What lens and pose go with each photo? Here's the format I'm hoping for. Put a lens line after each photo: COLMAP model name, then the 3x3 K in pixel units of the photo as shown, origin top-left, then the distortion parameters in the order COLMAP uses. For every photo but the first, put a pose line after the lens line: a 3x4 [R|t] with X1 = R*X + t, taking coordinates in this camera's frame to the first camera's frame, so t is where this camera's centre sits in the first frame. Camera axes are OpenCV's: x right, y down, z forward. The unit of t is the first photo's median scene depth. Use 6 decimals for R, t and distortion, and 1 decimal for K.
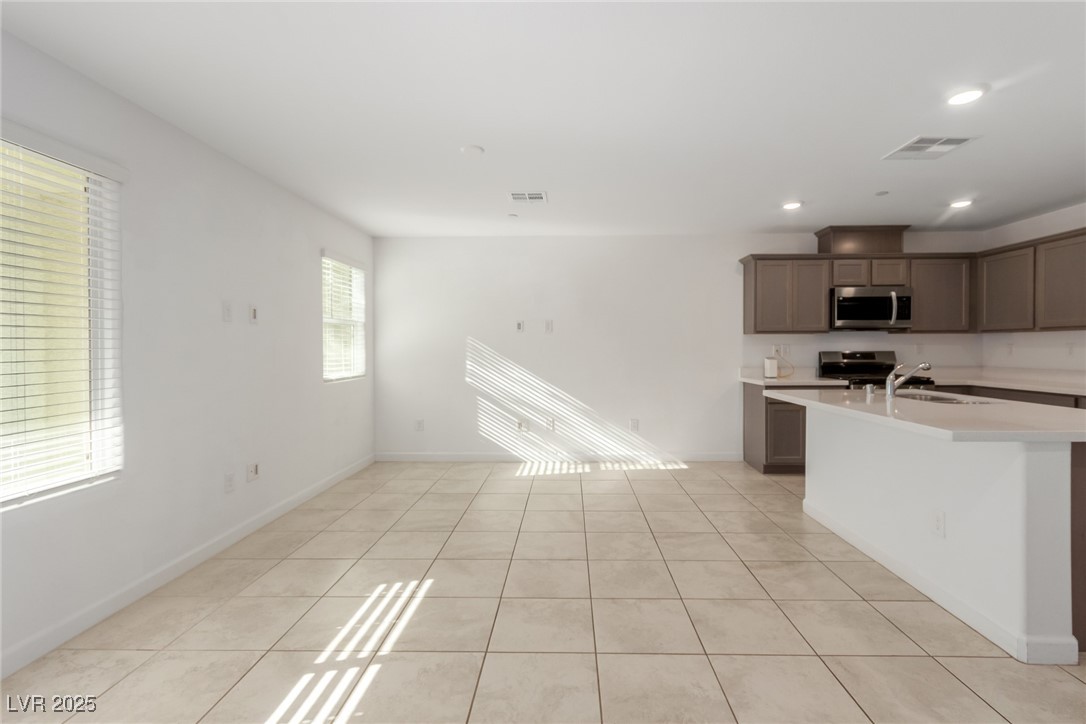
lens RADIAL K [[501.4, 0, 575.2], [0, 501.4, 356.7], [0, 0, 1]] dist [0.000842, 0.000138]
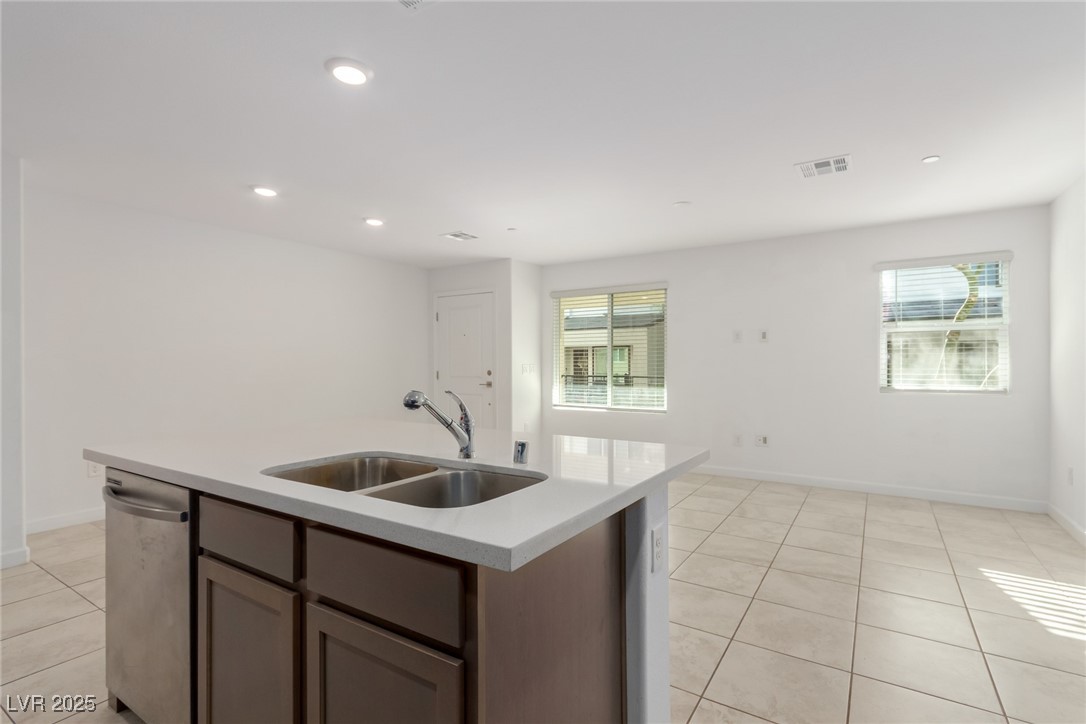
lens RADIAL K [[501.4, 0, 575.2], [0, 501.4, 356.7], [0, 0, 1]] dist [0.000842, 0.000138]
pose [[-0.492363, -0.002964, -0.870385, 0.676287], [-0.012333, 0.999918, 0.003571, -0.014860], [0.870302, 0.012493, -0.492359, 0.896978]]
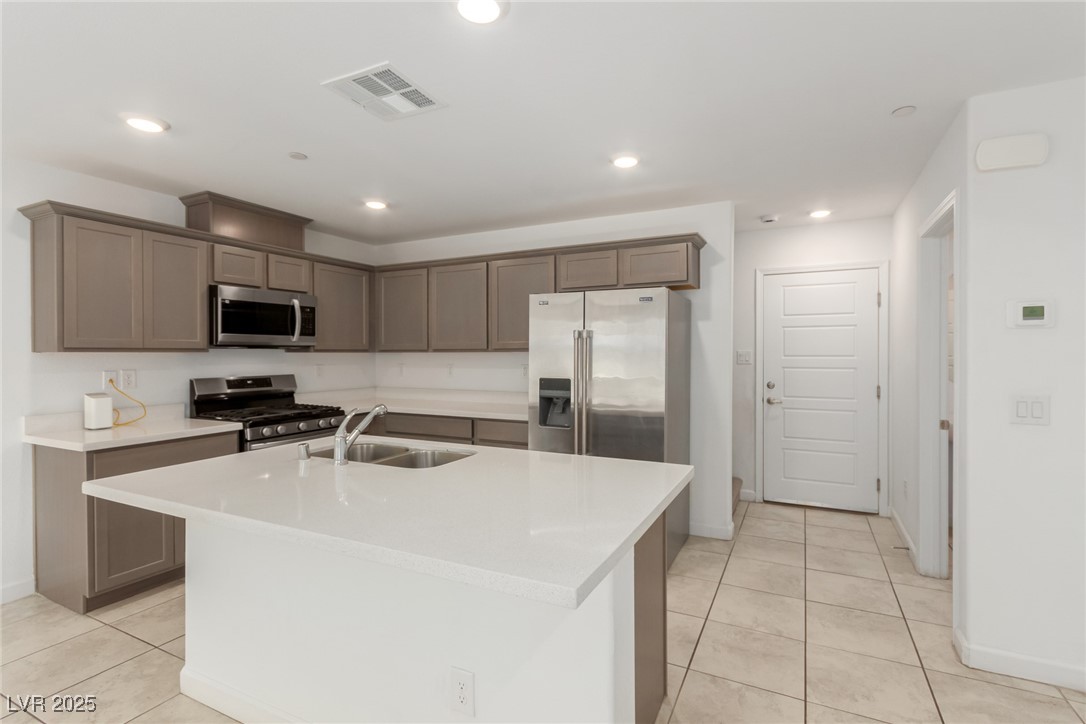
lens RADIAL K [[494.5, 0, 542.6], [0, 494.5, 355.0], [0, 0, 1]] dist [0.003154, 0.000511]
pose [[0.445106, -0.001016, 0.895478, 0.121605], [0.018713, 0.999792, -0.008167, -0.031088], [-0.895283, 0.020392, 0.445032, 0.327333]]
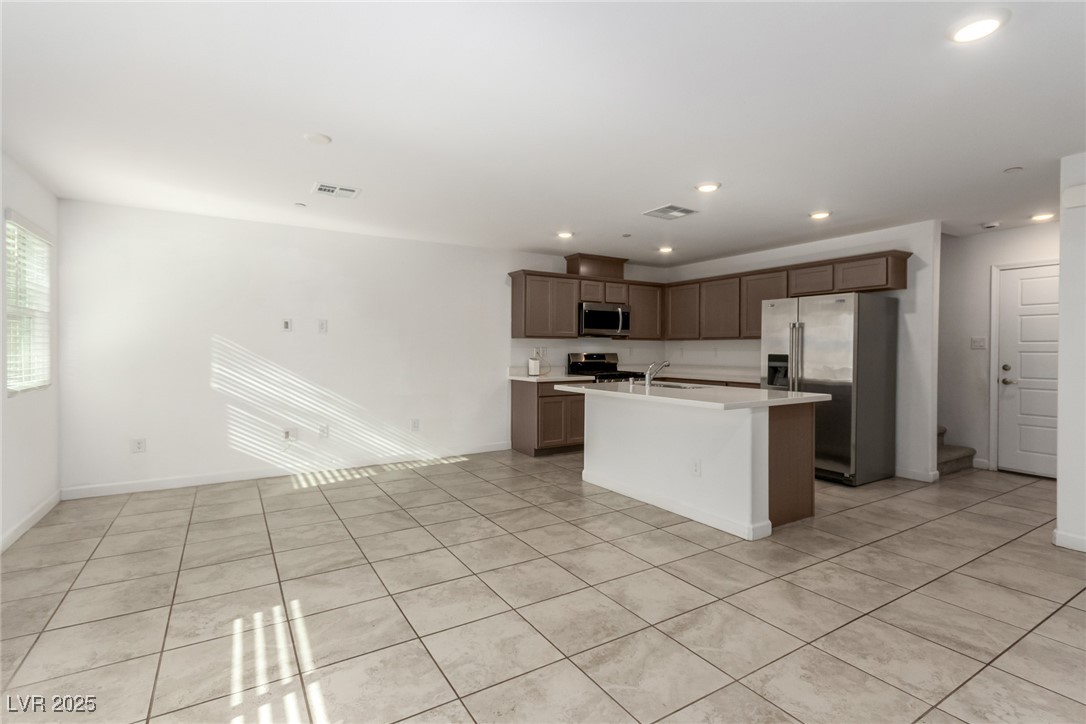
lens RADIAL K [[497.5, 0, 560.7], [0, 497.5, 352.2], [0, 0, 1]] dist [0.002663, 0.000068]
pose [[0.841185, 0.004024, 0.540733, -0.209891], [0.004249, 0.999892, -0.014052, 0.004074], [-0.540731, 0.014118, 0.841077, -0.017511]]
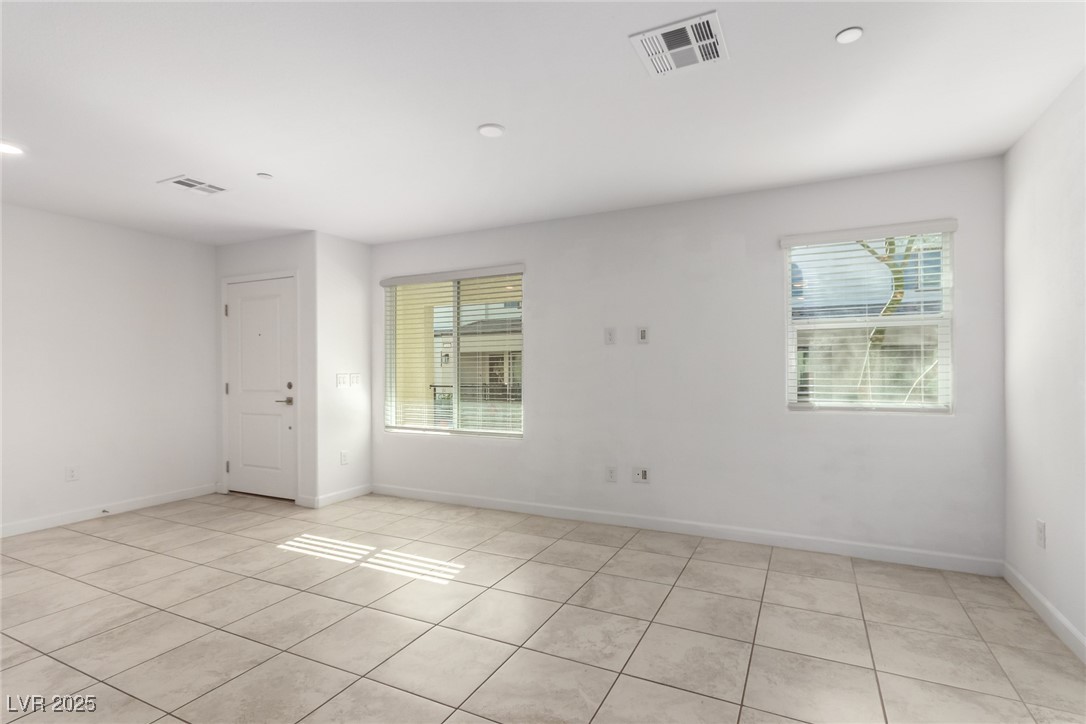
lens RADIAL K [[502.0, 0, 562.2], [0, 502.0, 361.1], [0, 0, 1]] dist [-0.002329, -0.000340]
pose [[-0.413305, -0.003991, -0.910584, 0.329363], [-0.010378, 0.999946, 0.000327, -0.017991], [0.910533, 0.009585, -0.413324, 0.935196]]
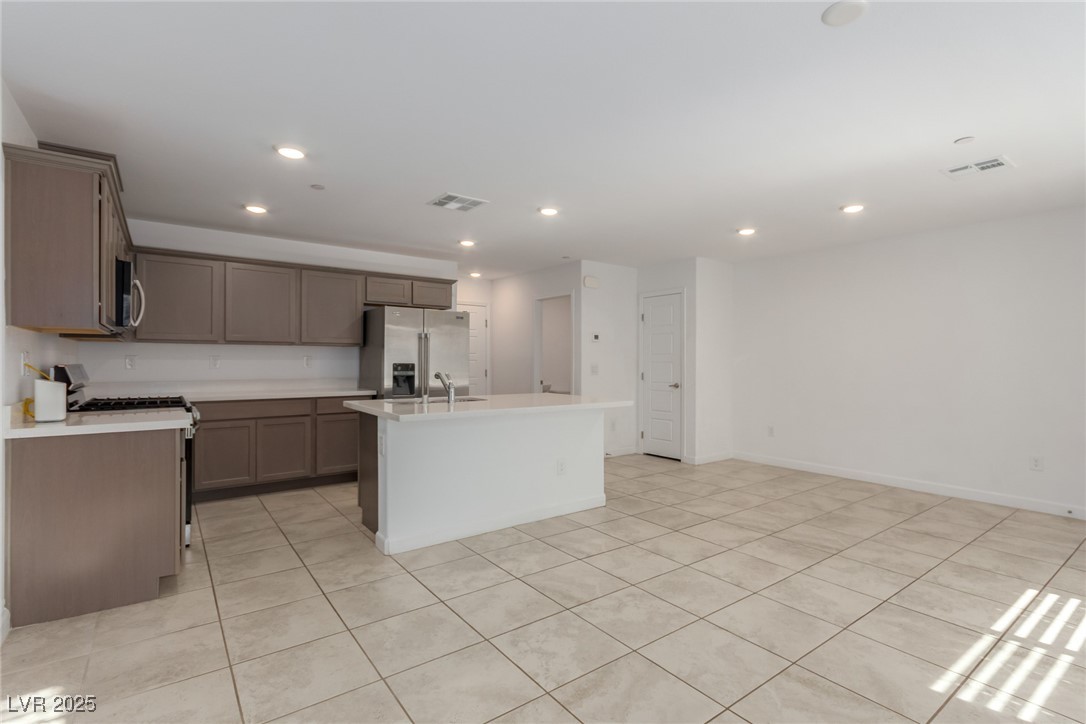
lens RADIAL K [[527.9, 0, 543.0], [0, 527.9, 362.0], [0, 0, 1]] dist [0.026342, -0.013057]
pose [[-0.595246, 0.005829, 0.803522, -0.313234], [0.016600, 0.999849, 0.005044, -0.008523], [-0.803372, 0.016341, -0.595253, 1.043124]]
